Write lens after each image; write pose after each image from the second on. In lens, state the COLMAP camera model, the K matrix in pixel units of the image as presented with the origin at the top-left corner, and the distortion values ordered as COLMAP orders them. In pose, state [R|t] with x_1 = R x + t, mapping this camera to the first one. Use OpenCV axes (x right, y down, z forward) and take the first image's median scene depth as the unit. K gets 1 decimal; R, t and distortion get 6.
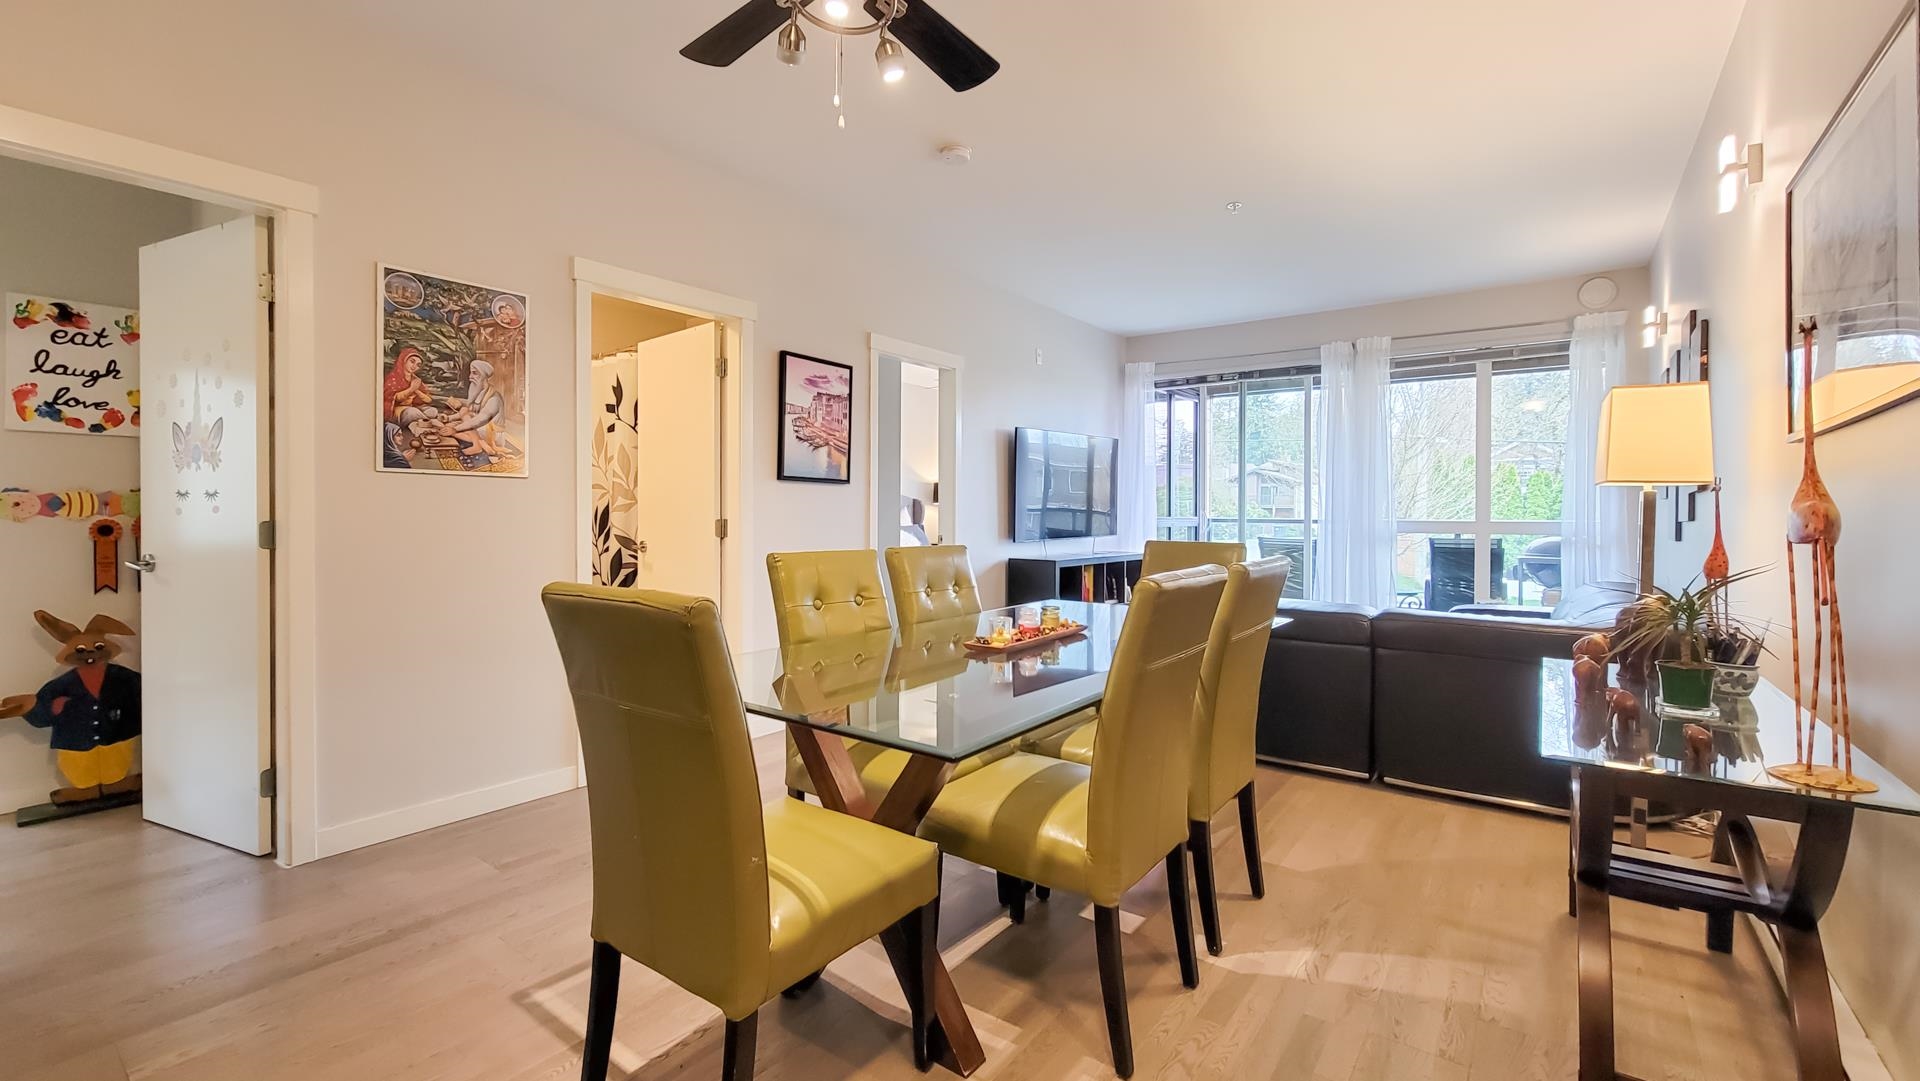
lens RADIAL K [[801.2, 0, 944.3], [0, 801.2, 519.0], [0, 0, 1]] dist [-0.001608, 0.001420]
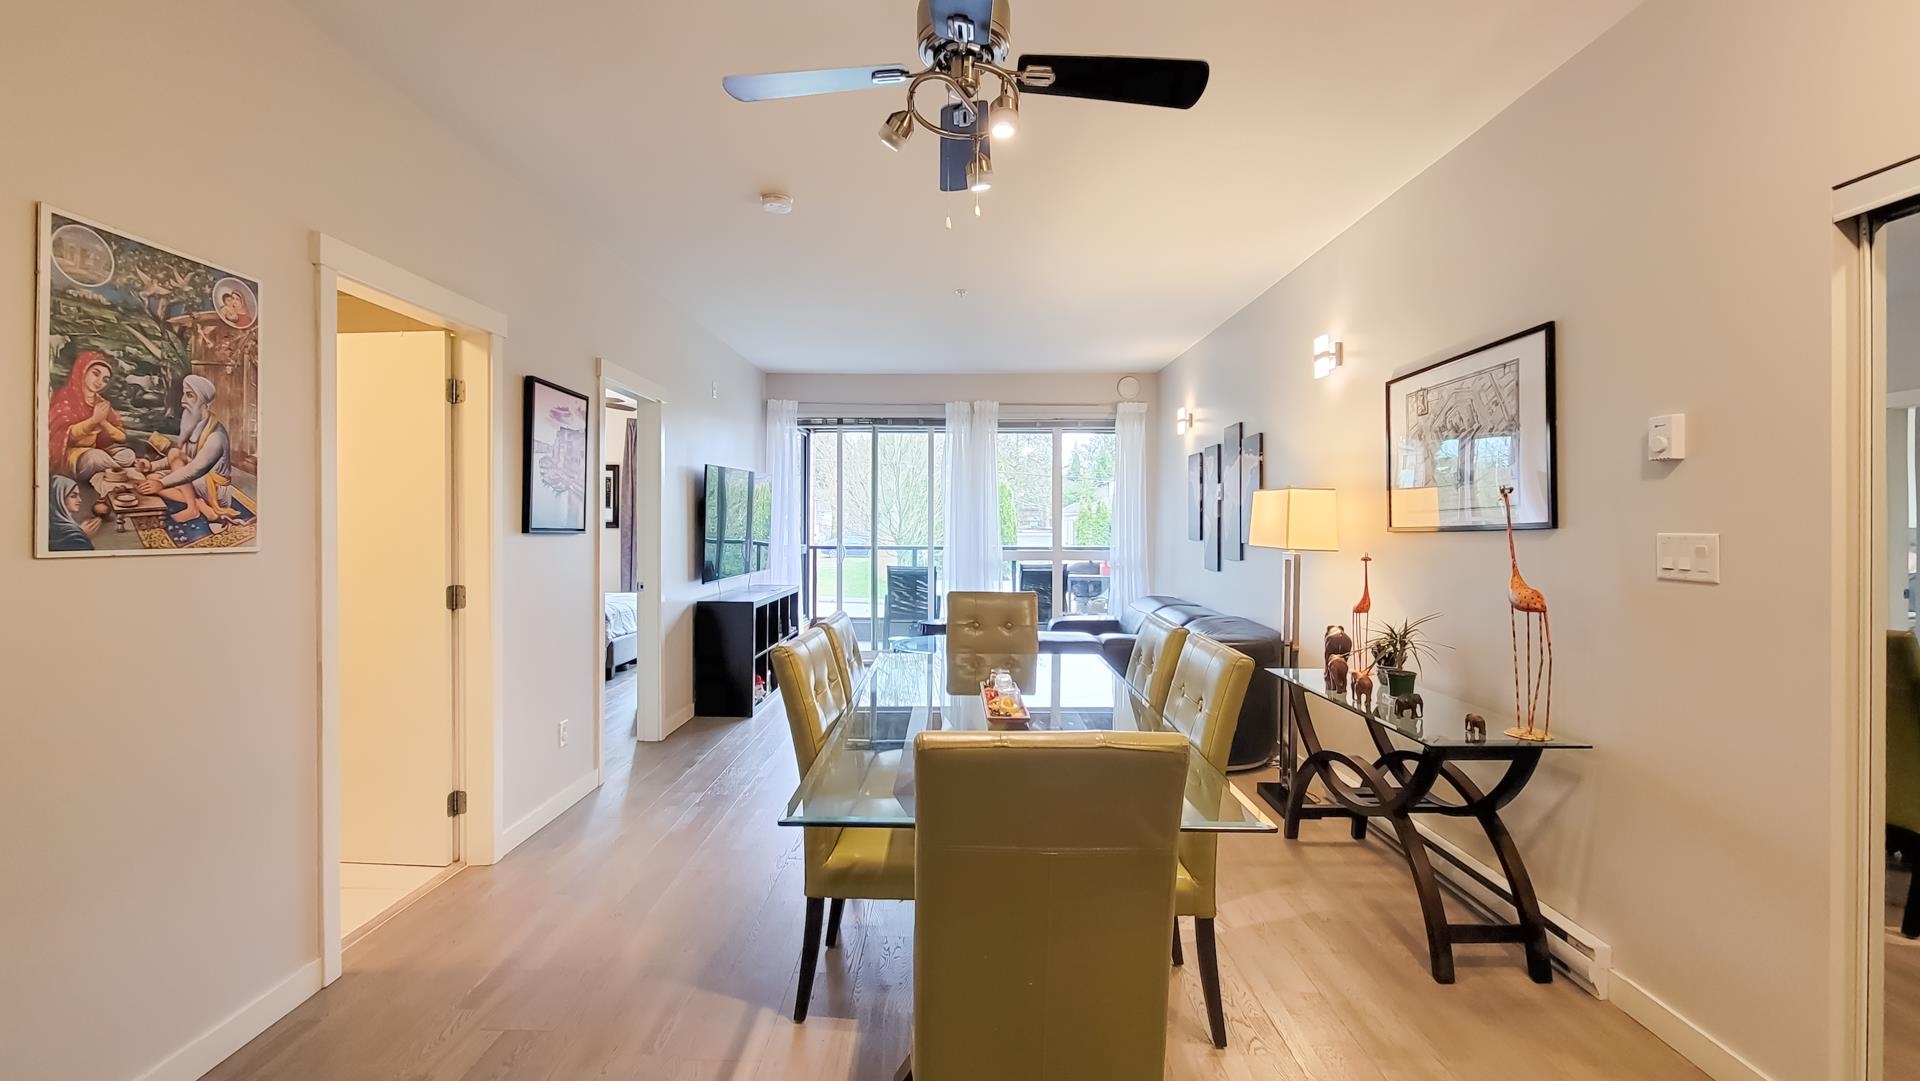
lens RADIAL K [[801.2, 0, 955.6], [0, 801.2, 522.4], [0, 0, 1]] dist [-0.001608, 0.001420]
pose [[0.802606, -0.000366, 0.596509, -0.402995], [0.006356, 0.999948, -0.007940, -0.060087], [-0.596475, 0.010164, 0.802567, 0.101555]]
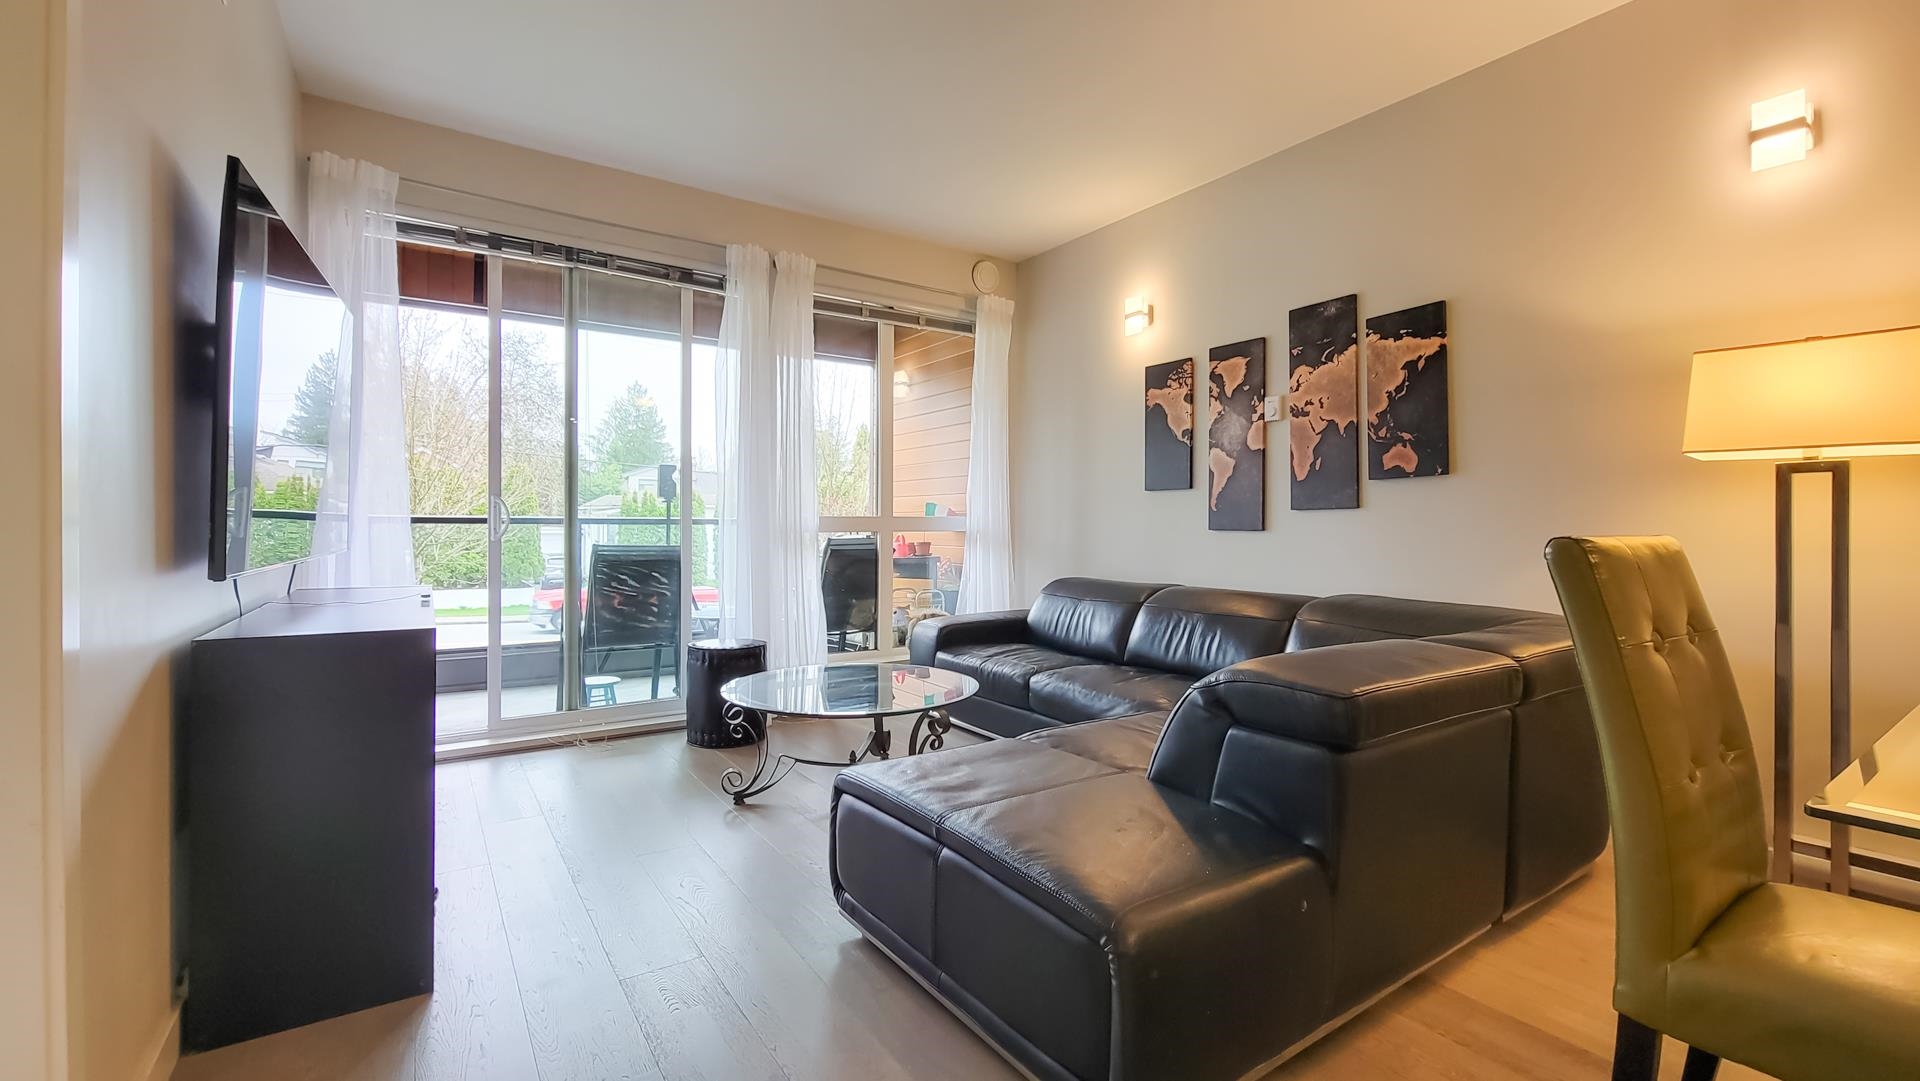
lens RADIAL K [[801.2, 0, 951.5], [0, 801.2, 522.0], [0, 0, 1]] dist [-0.001608, 0.001420]
pose [[0.310261, 0.003157, 0.950646, -0.153333], [0.007863, 0.999952, -0.005886, 0.021793], [-0.950619, 0.009301, 0.310221, 1.173054]]
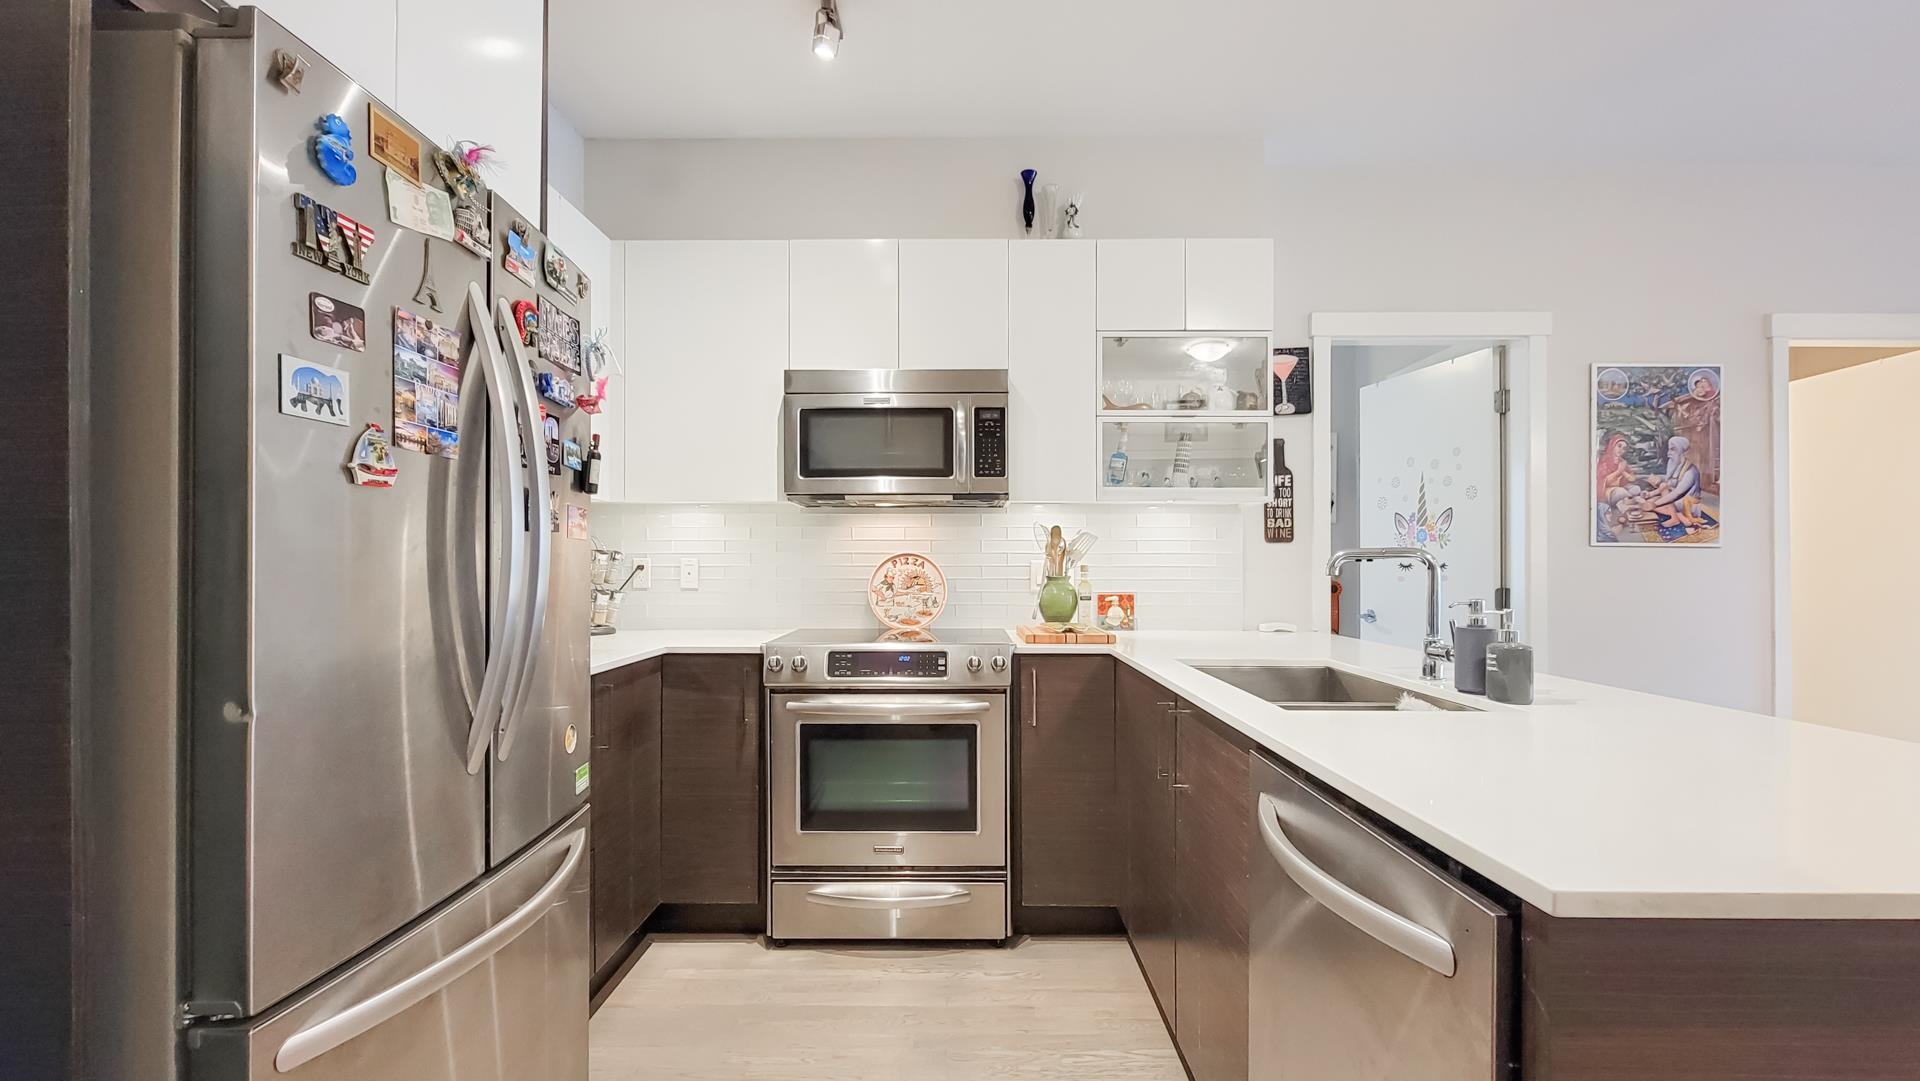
lens RADIAL K [[801.2, 0, 966.3], [0, 801.2, 558.9], [0, 0, 1]] dist [-0.001608, 0.001420]
pose [[0.599087, -0.004772, -0.800670, -0.255669], [-0.009329, 0.999873, -0.012940, -0.014330], [0.800630, 0.015222, 0.598966, -0.305724]]
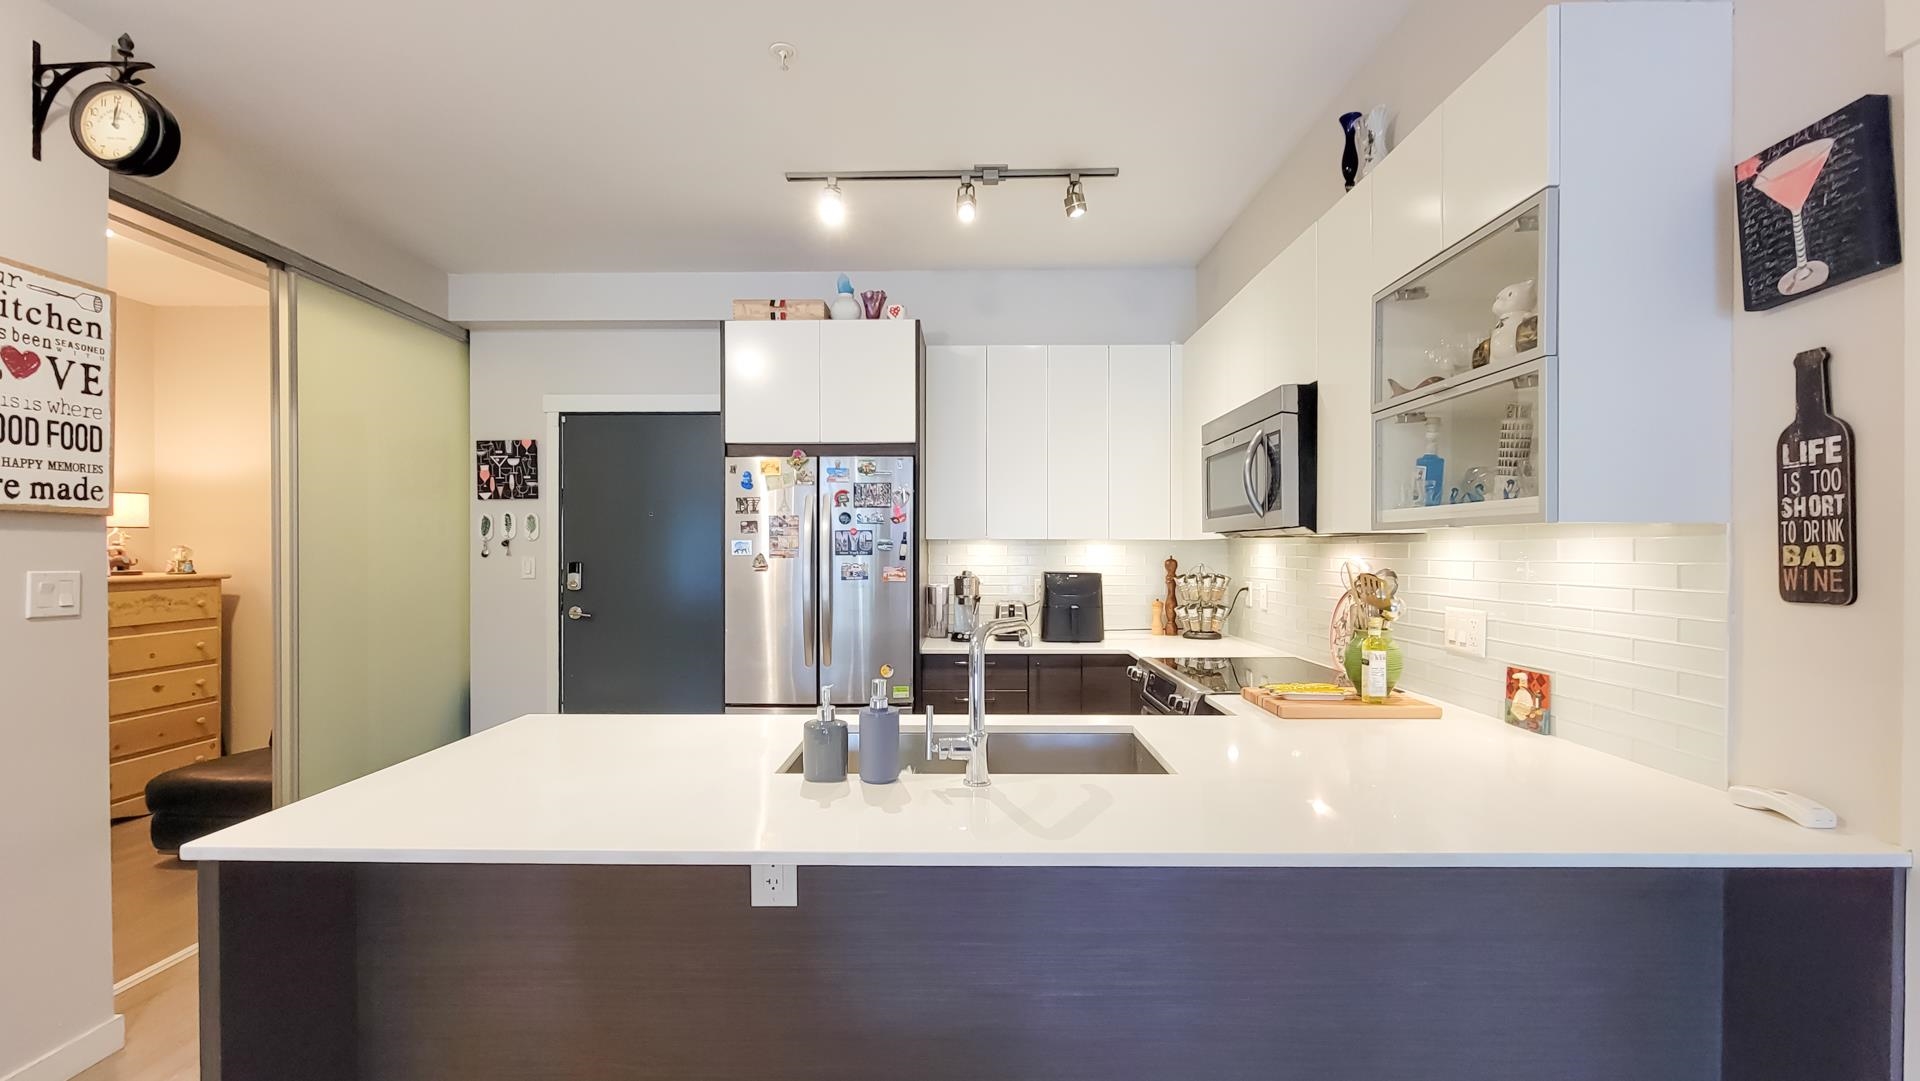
lens RADIAL K [[801.2, 0, 961.4], [0, 801.2, 559.0], [0, 0, 1]] dist [-0.001608, 0.001420]
pose [[-0.808998, 0.000716, -0.587811, -0.229954], [-0.010676, 0.999816, 0.015911, -0.068409], [0.587715, 0.019147, -0.808842, 0.559652]]
